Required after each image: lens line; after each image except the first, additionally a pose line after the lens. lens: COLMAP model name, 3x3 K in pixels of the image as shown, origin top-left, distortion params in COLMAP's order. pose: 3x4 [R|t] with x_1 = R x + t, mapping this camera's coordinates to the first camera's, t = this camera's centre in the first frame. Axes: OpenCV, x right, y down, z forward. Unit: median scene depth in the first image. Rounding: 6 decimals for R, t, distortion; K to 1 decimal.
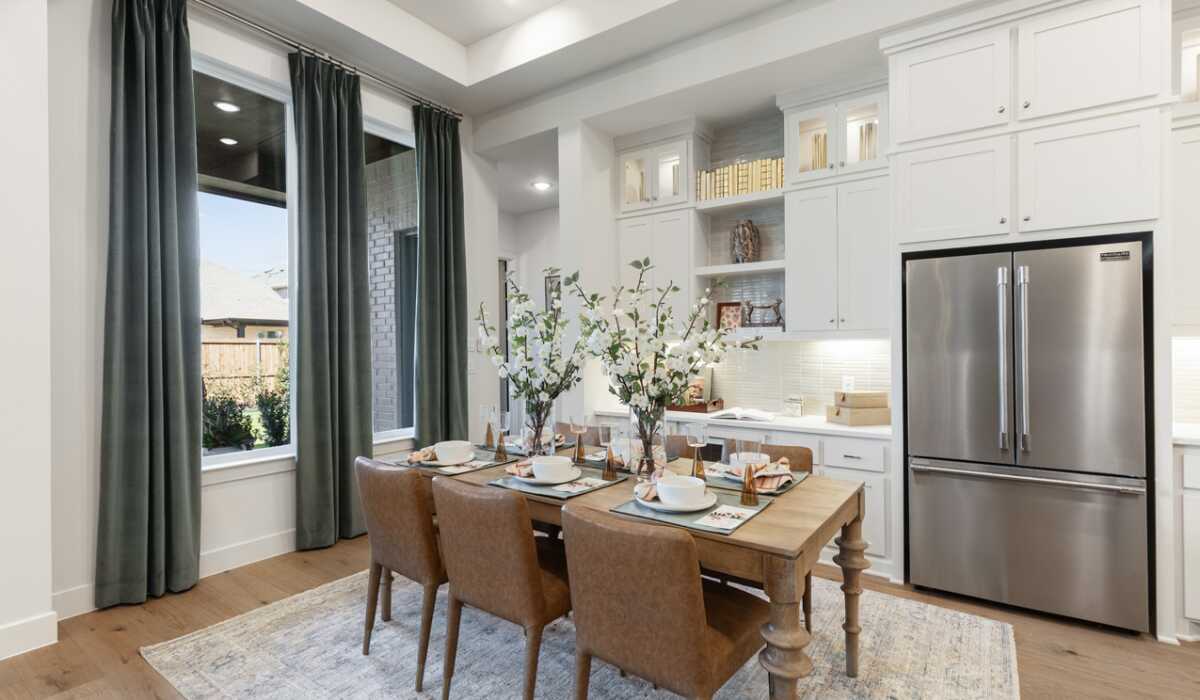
lens RADIAL K [[535.2, 0, 609.1], [0, 535.2, 352.0], [0, 0, 1]] dist [0.006465, 0.000068]
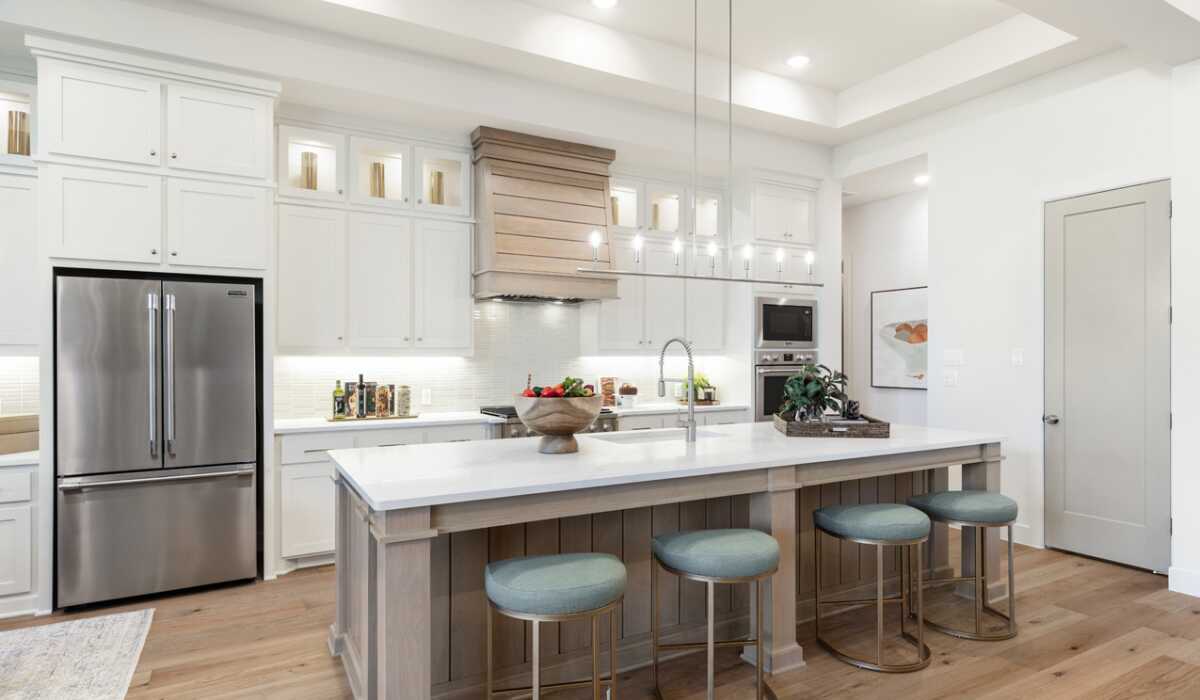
lens RADIAL K [[647.4, 0, 607.0], [0, 647.4, 351.2], [0, 0, 1]] dist [0.004652, -0.001848]
pose [[0.444065, 0.008432, 0.895955, -0.051632], [0.006555, 0.999898, -0.012660, -0.011930], [-0.895971, 0.011495, 0.443965, -0.392532]]
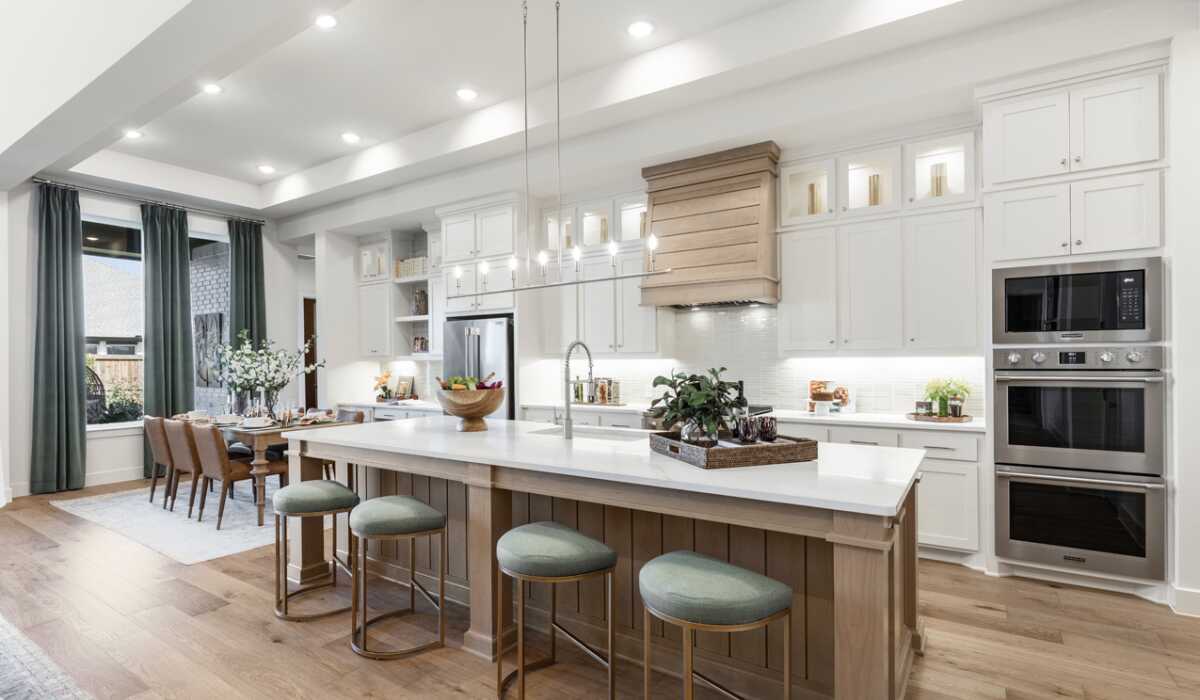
lens RADIAL K [[555.2, 0, 604.8], [0, 555.2, 361.4], [0, 0, 1]] dist [-0.001438, -0.000355]
pose [[0.999615, -0.005682, 0.027147, 1.049968], [0.005835, 0.999967, -0.005577, -0.006194], [-0.027114, 0.005733, 0.999616, -1.043255]]
